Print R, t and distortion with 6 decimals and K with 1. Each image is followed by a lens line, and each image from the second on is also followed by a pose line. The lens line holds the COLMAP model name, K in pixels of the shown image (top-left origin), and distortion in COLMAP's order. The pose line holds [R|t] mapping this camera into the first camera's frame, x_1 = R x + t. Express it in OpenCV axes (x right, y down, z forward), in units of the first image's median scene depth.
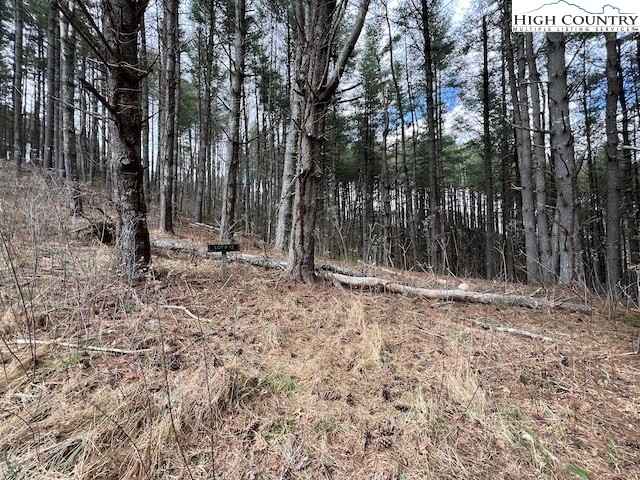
lens RADIAL K [[256.7, 0, 319.3], [0, 256.7, 241.3], [0, 0, 1]] dist [-0.004118, 0.000274]
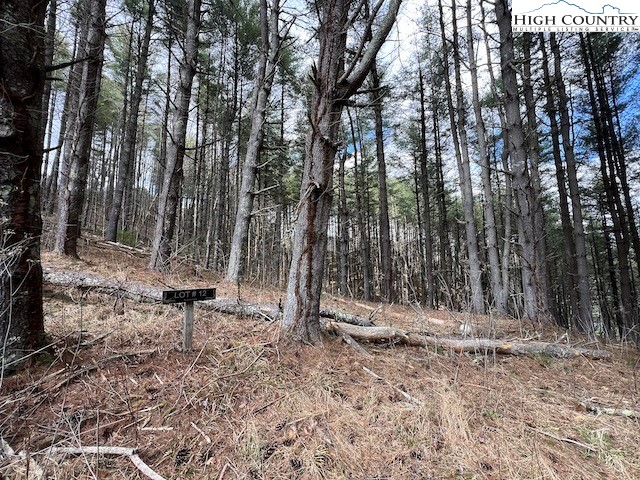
lens RADIAL K [[256.7, 0, 319.9], [0, 256.7, 240.2], [0, 0, 1]] dist [-0.004118, 0.000274]
pose [[0.965862, 0.039278, 0.256062, -0.162283], [-0.015463, 0.995418, -0.094362, -0.036128], [-0.258595, 0.087181, 0.962044, 0.221096]]
